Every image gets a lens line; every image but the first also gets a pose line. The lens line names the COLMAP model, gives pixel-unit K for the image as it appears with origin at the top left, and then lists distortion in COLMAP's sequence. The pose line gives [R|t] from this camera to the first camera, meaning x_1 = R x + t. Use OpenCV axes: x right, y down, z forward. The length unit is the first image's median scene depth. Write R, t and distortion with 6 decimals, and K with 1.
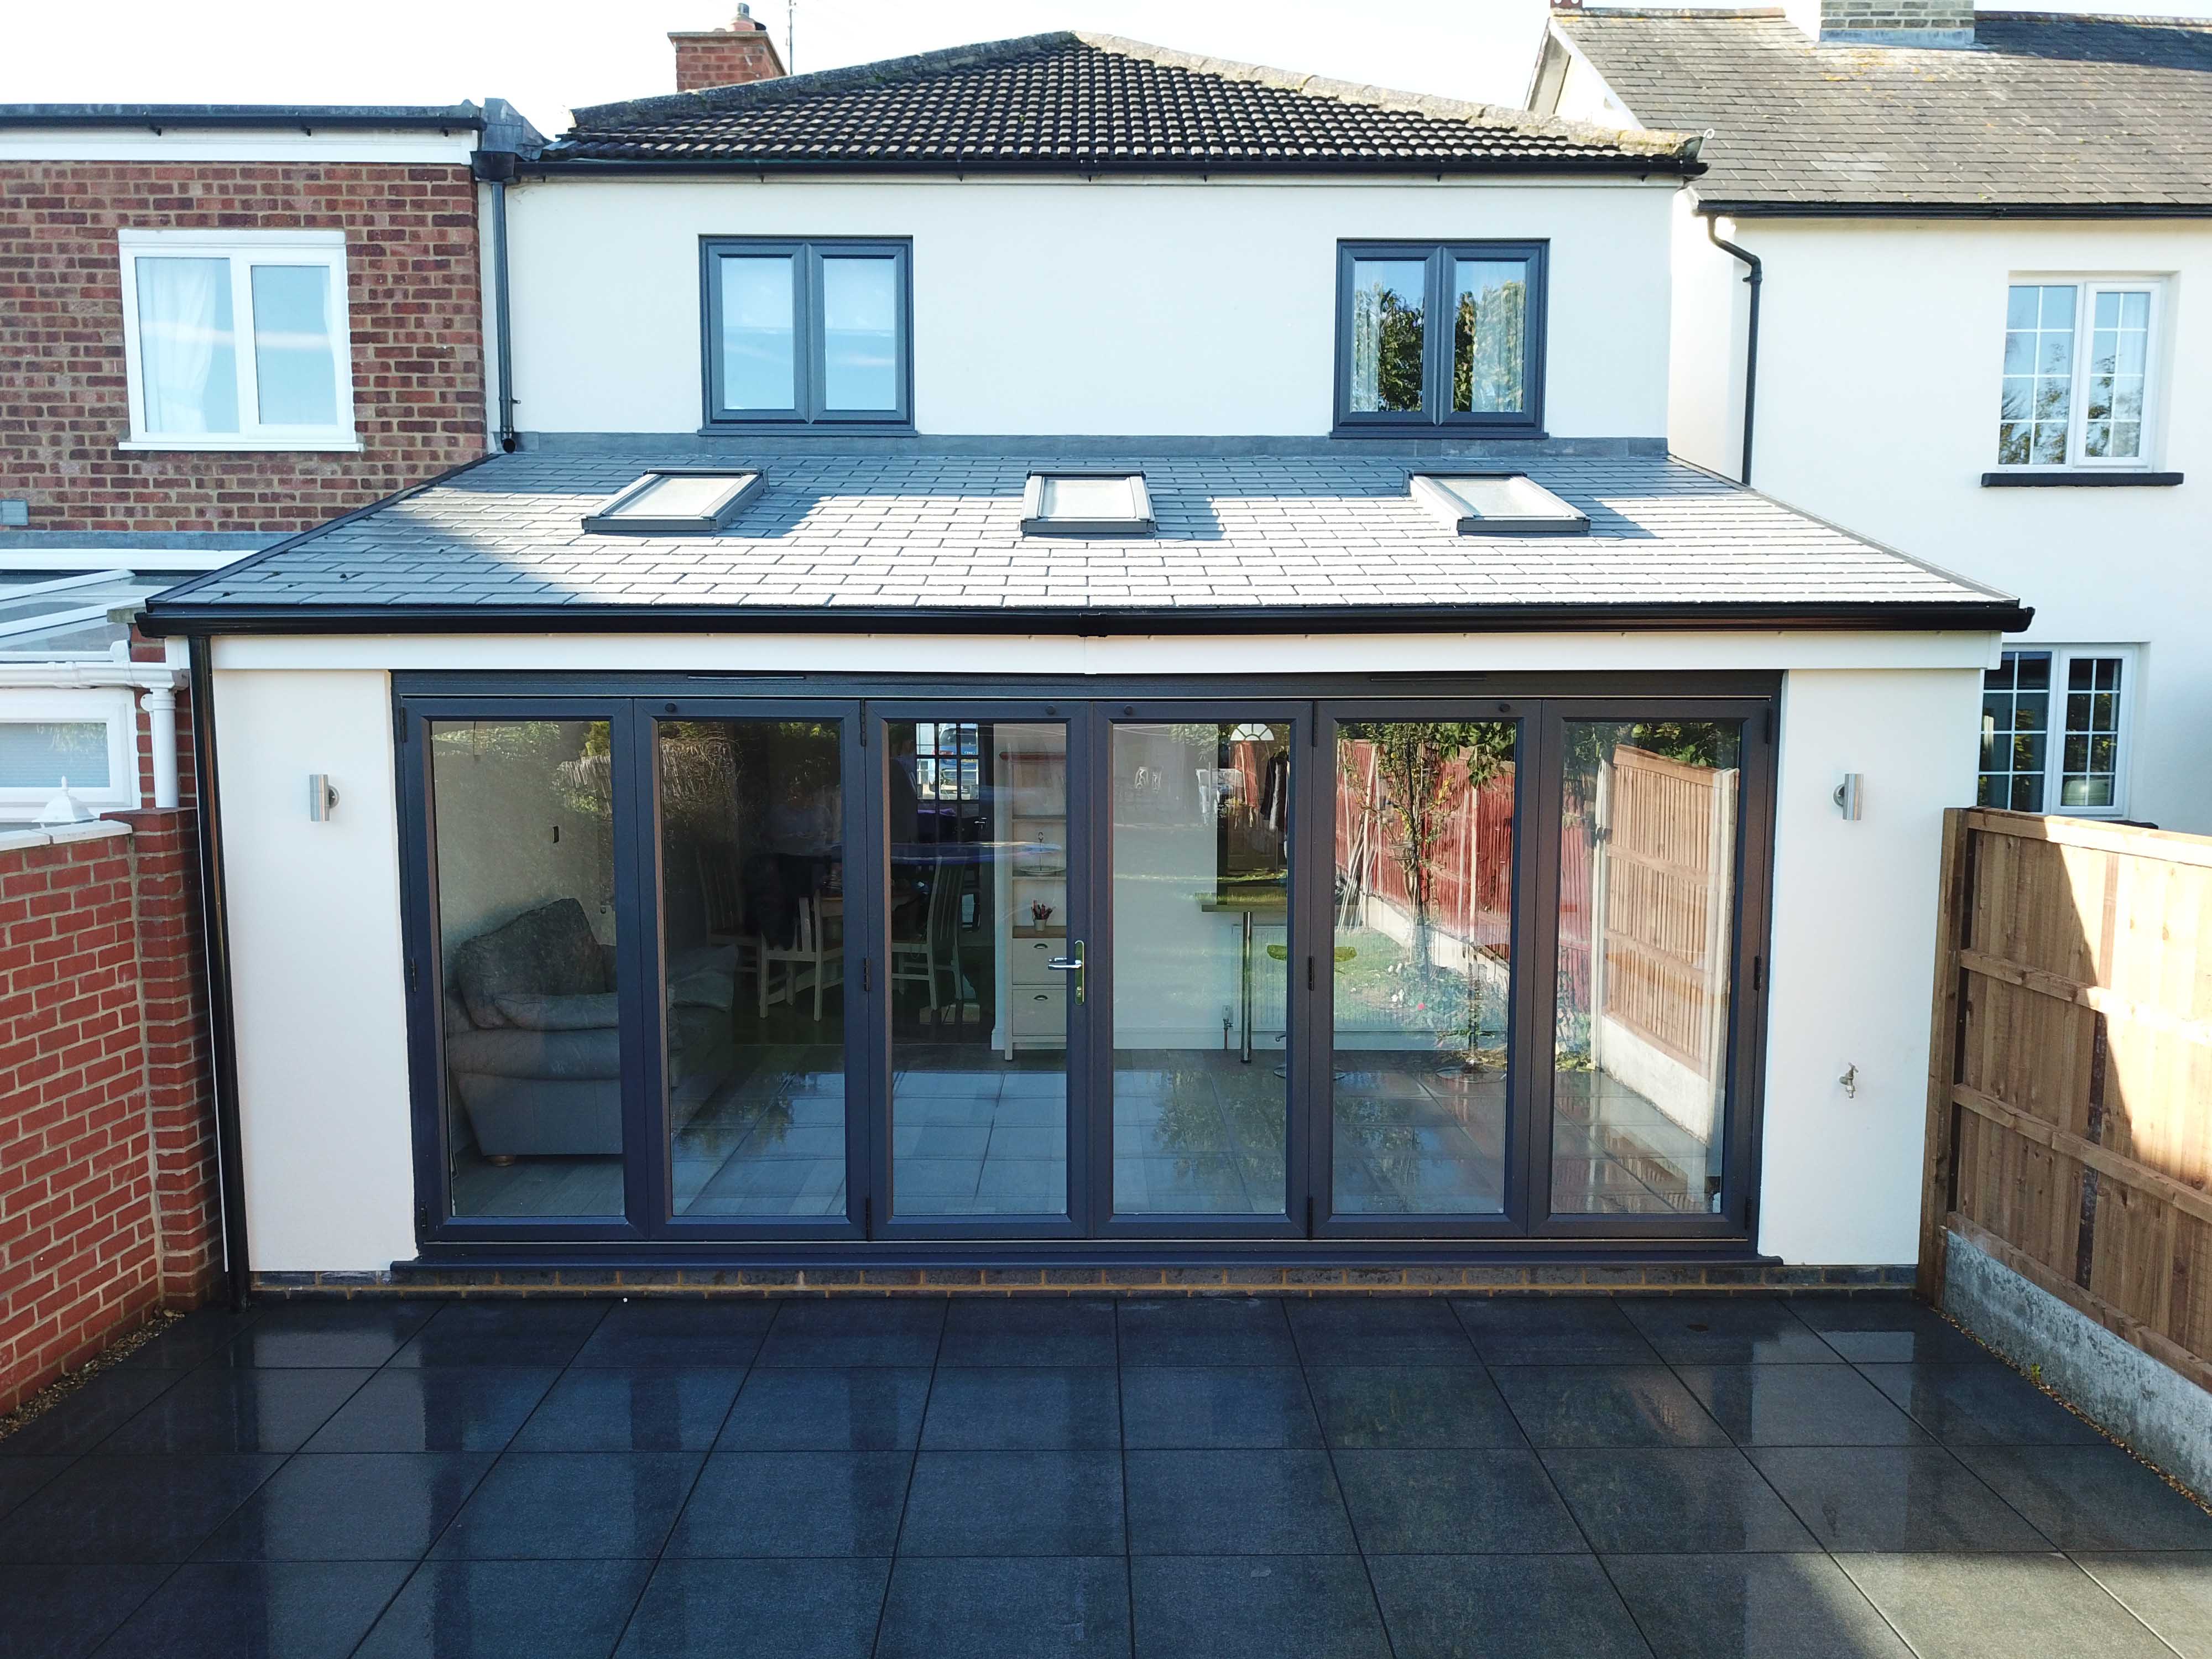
lens RADIAL K [[1687.1, 0, 1108.0], [0, 1687.1, 873.2], [0, 0, 1]] dist [0.003157, 0.007622]
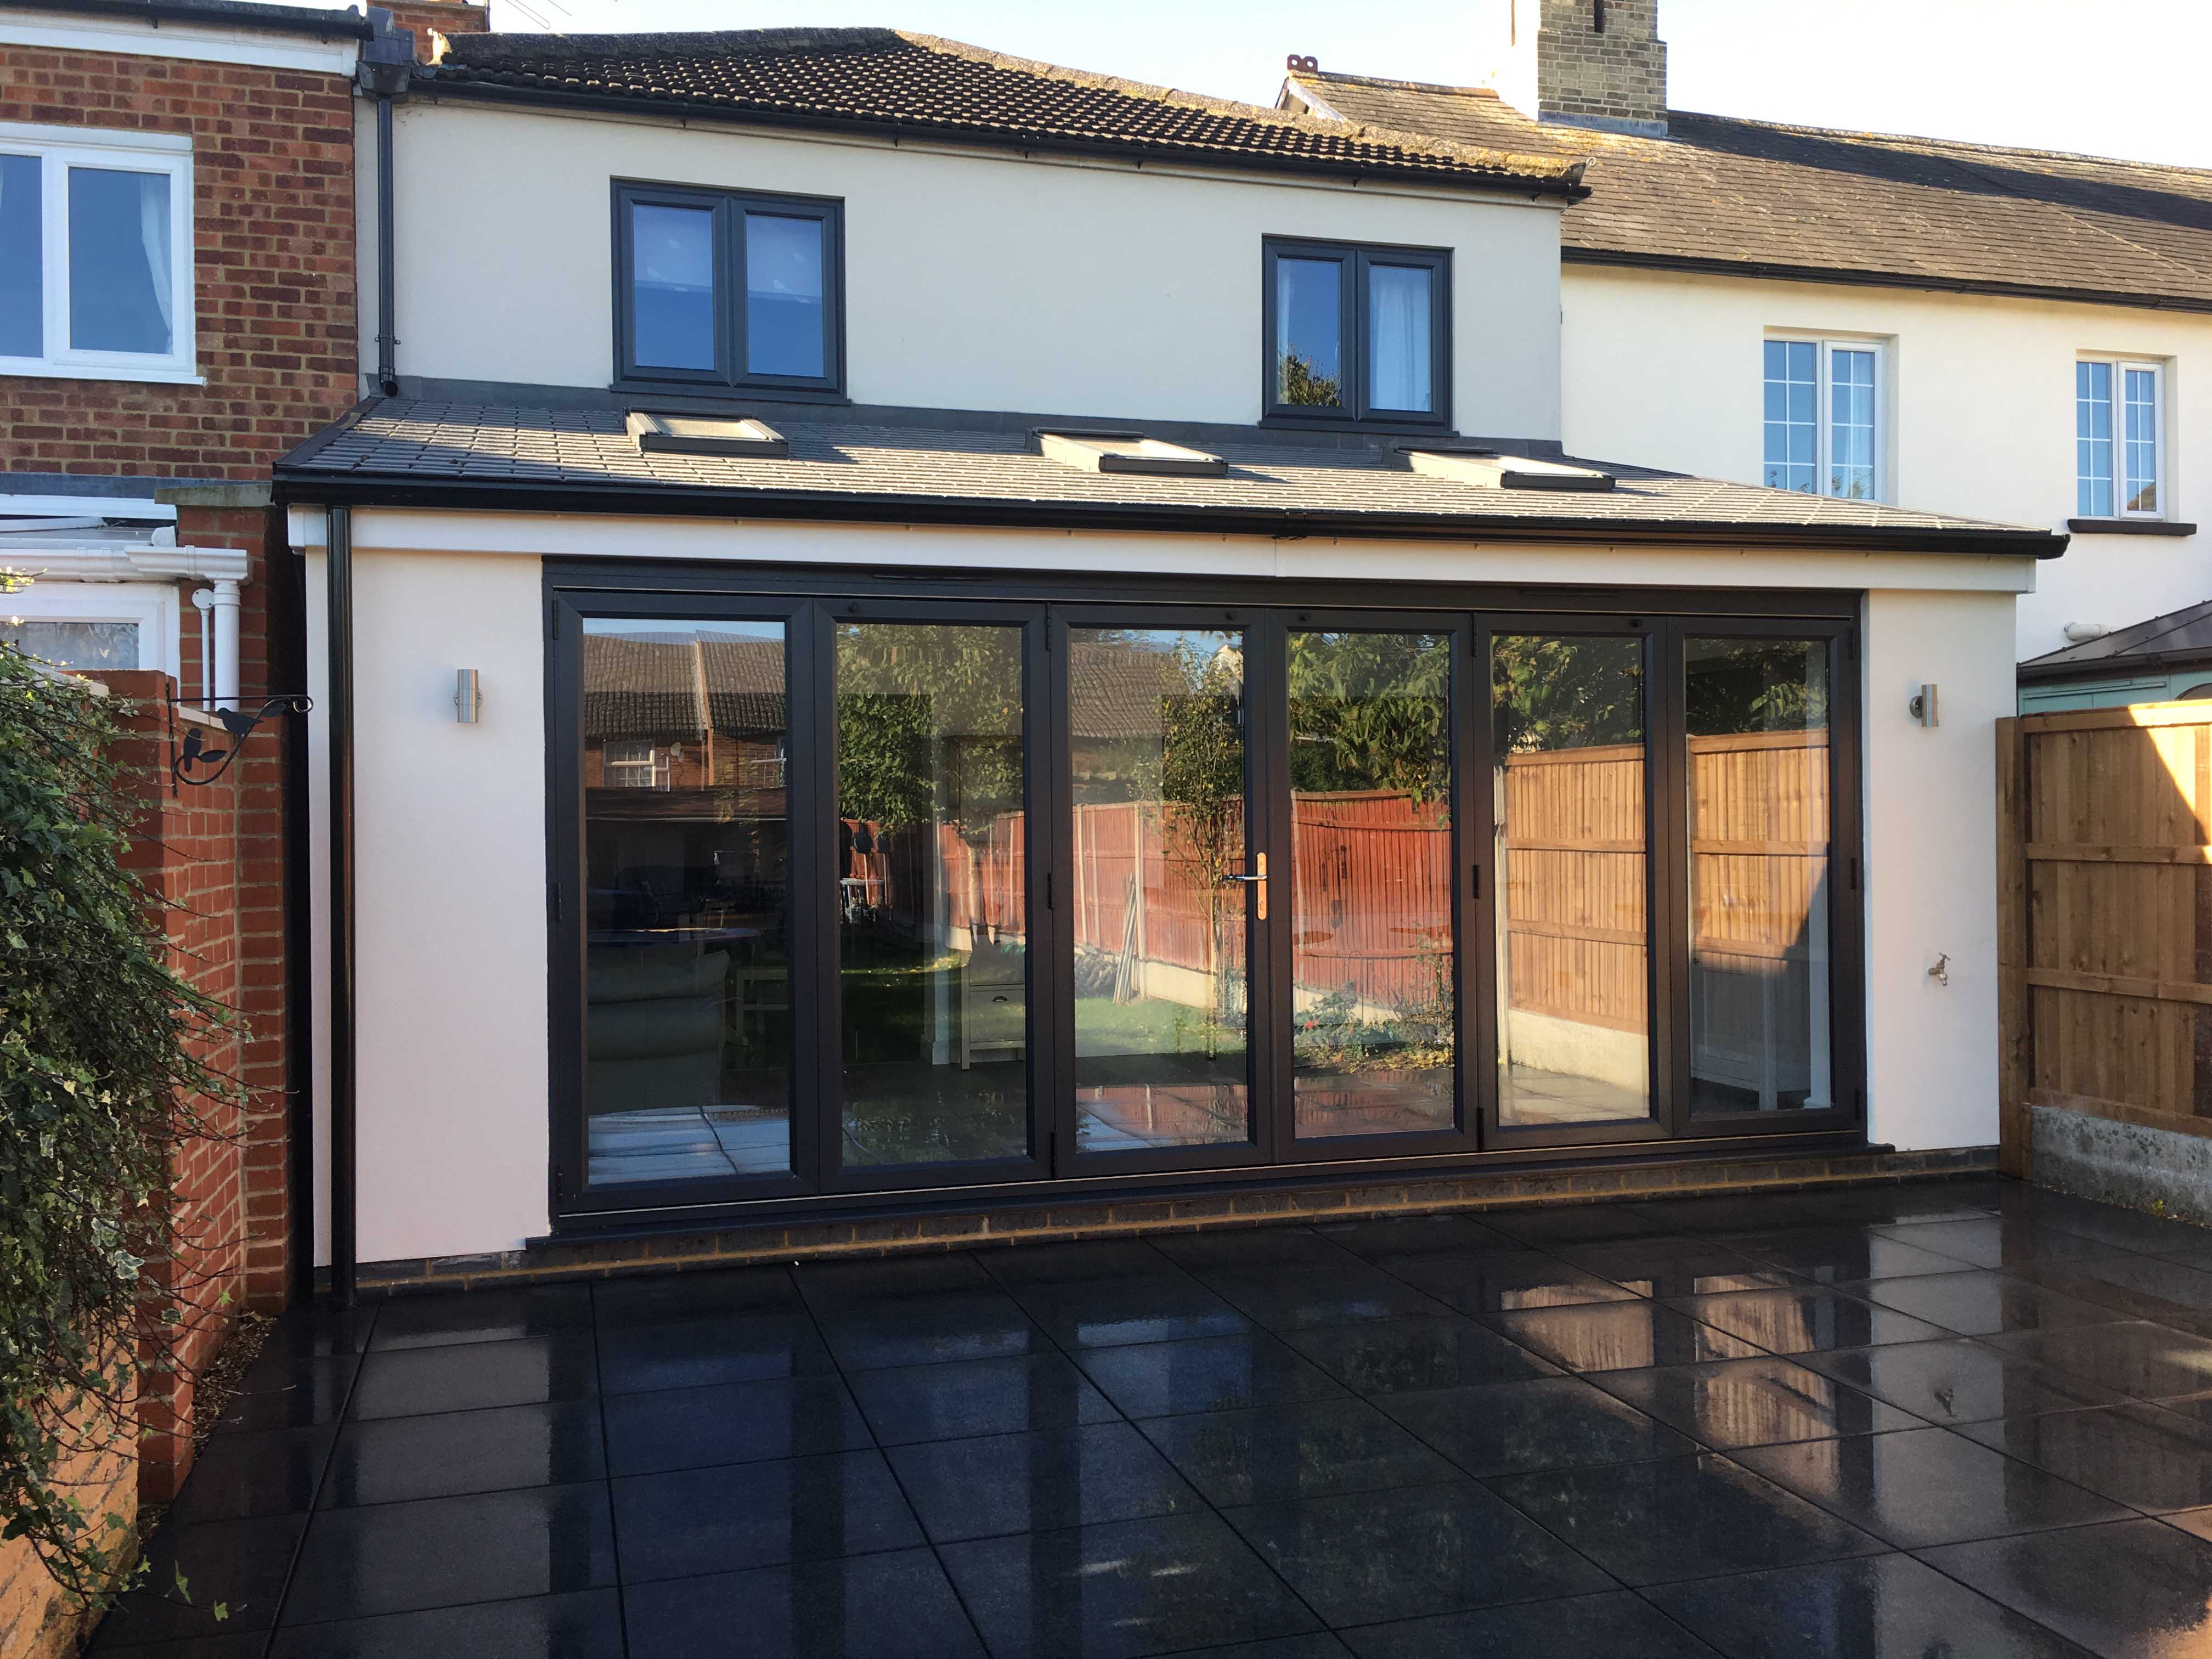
lens RADIAL K [[1875.7, 0, 1102.8], [0, 1875.7, 816.2], [0, 0, 1]] dist [0.082270, -0.106911]
pose [[0.962227, -0.011115, 0.272020, -0.271427], [0.041759, 0.993368, -0.107126, 0.089227], [-0.269025, 0.114439, 0.956310, -0.017873]]
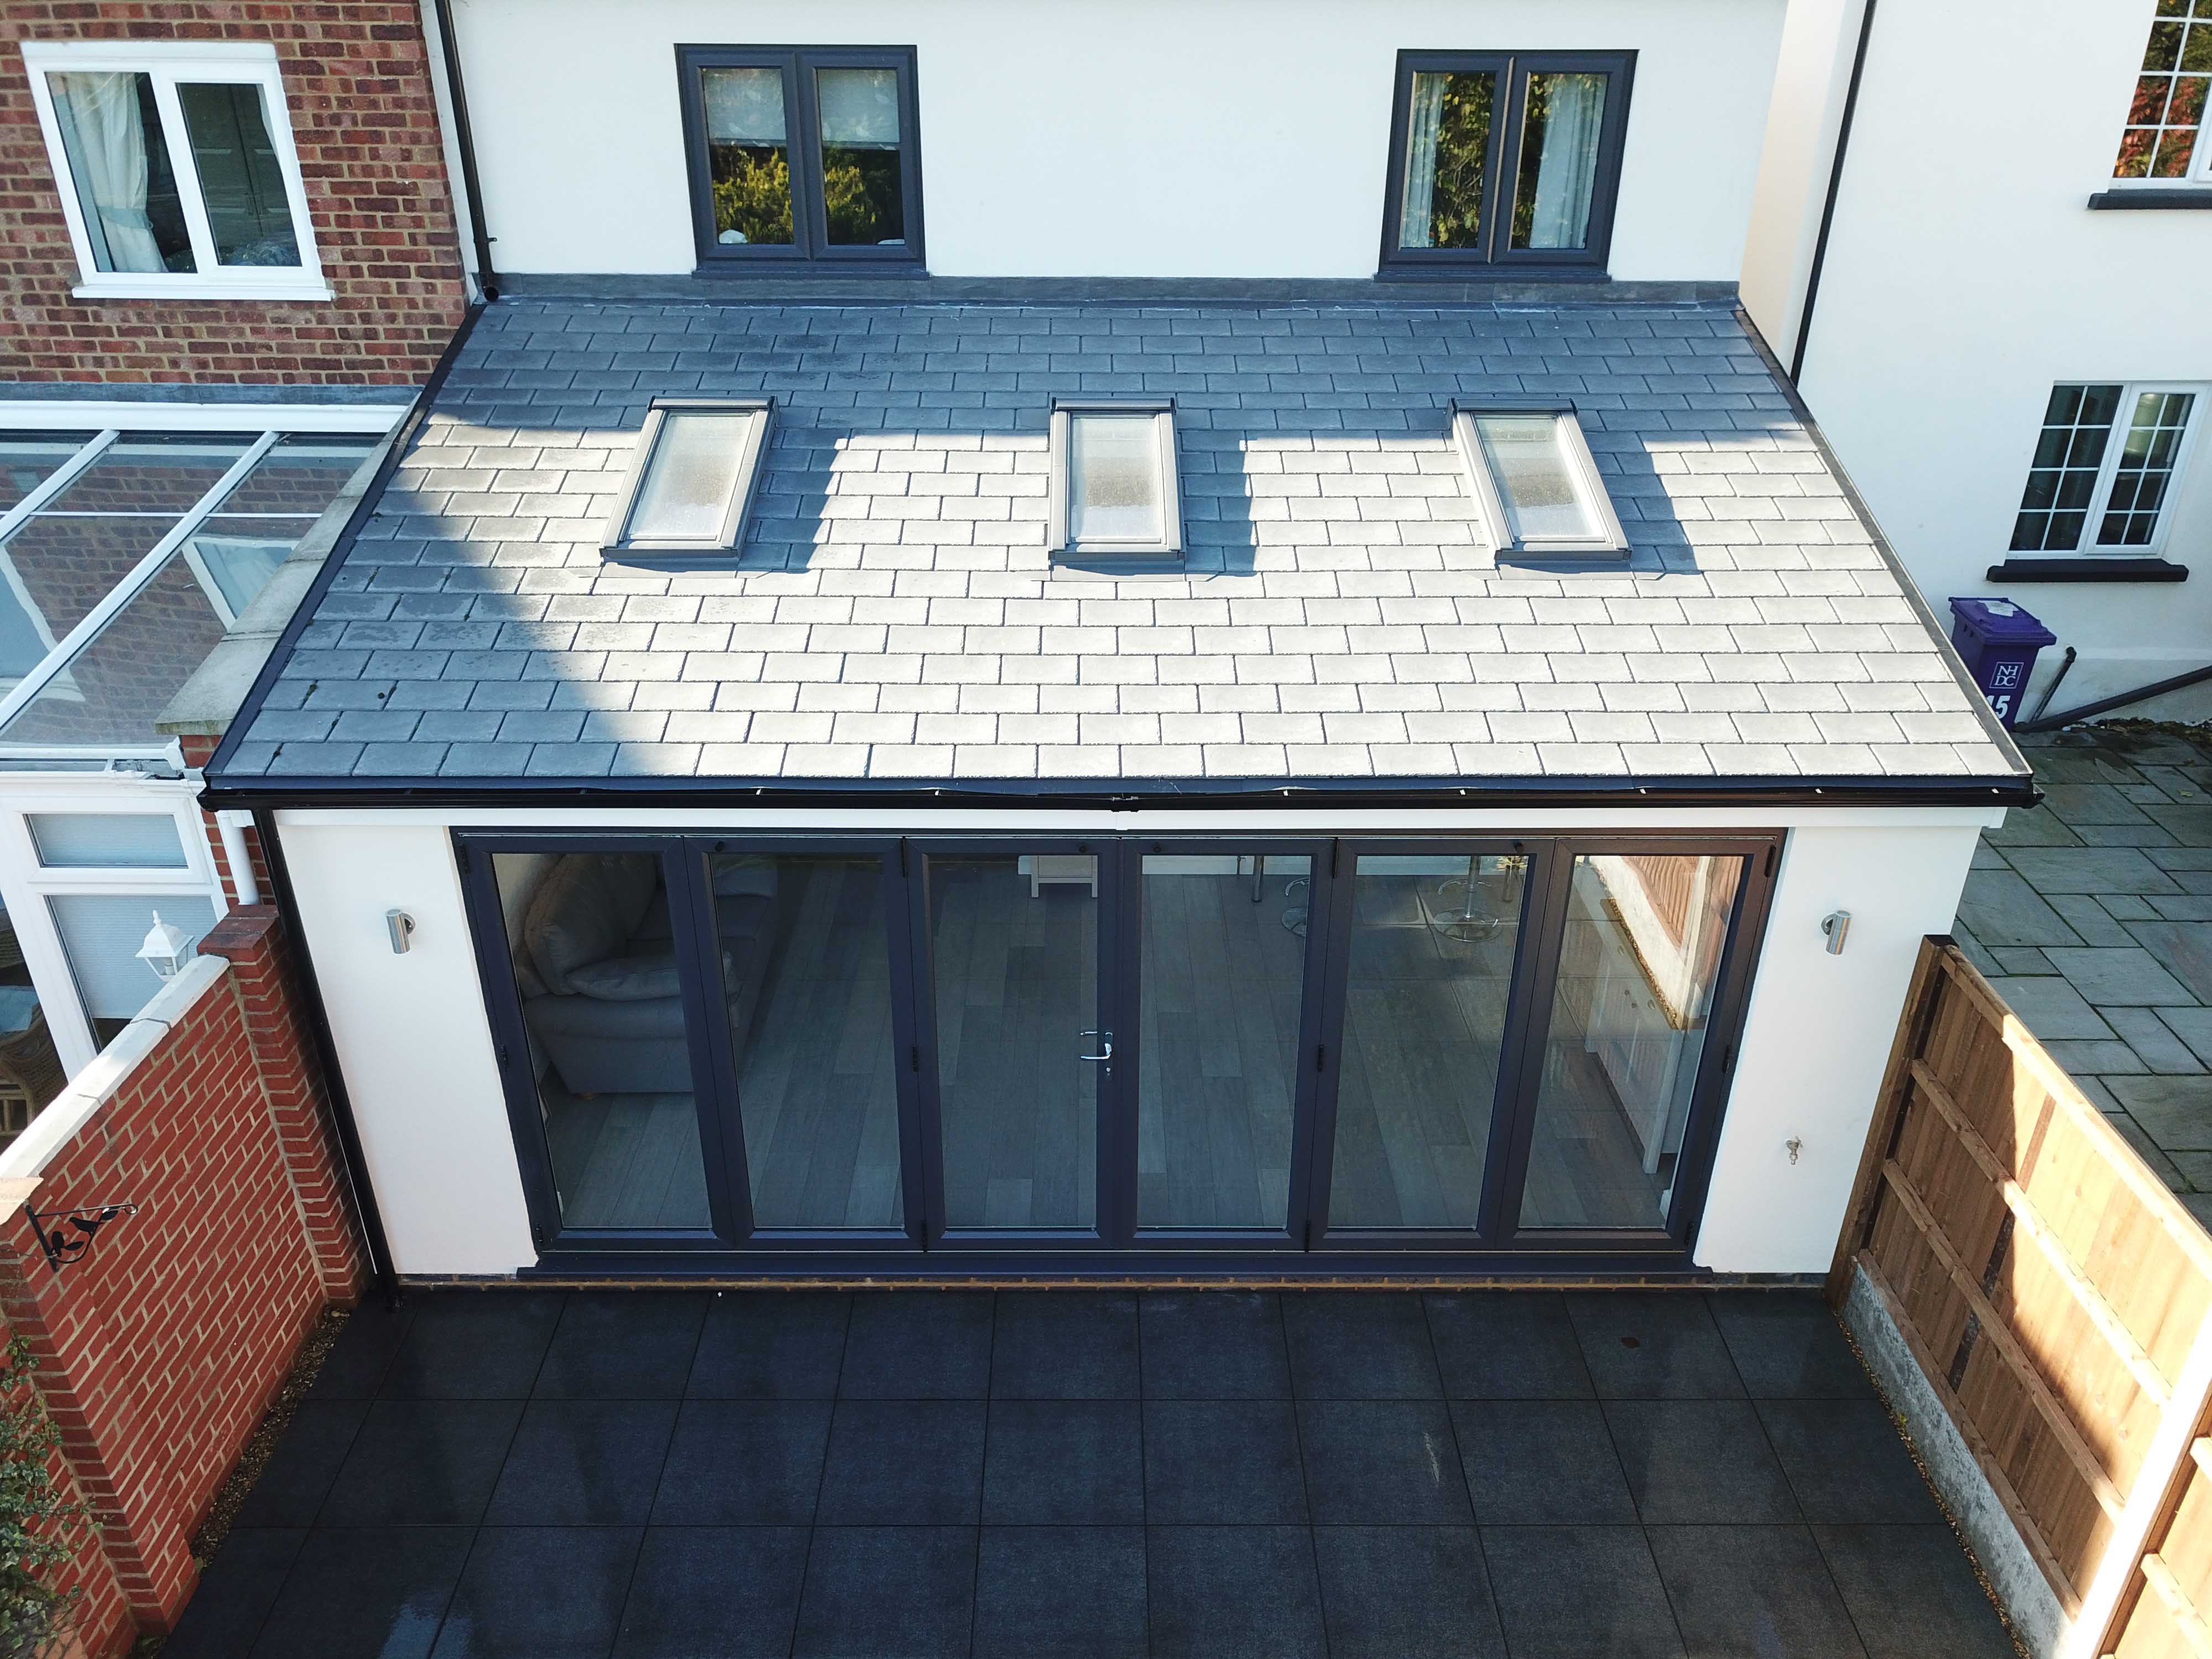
lens RADIAL K [[1687.1, 0, 1106.9], [0, 1687.1, 872.8], [0, 0, 1]] dist [0.003157, 0.007622]
pose [[0.999971, 0.007248, -0.002208, -0.011217], [-0.005864, 0.924886, 0.380198, -0.316665], [0.004798, -0.380175, 0.924902, 0.019558]]
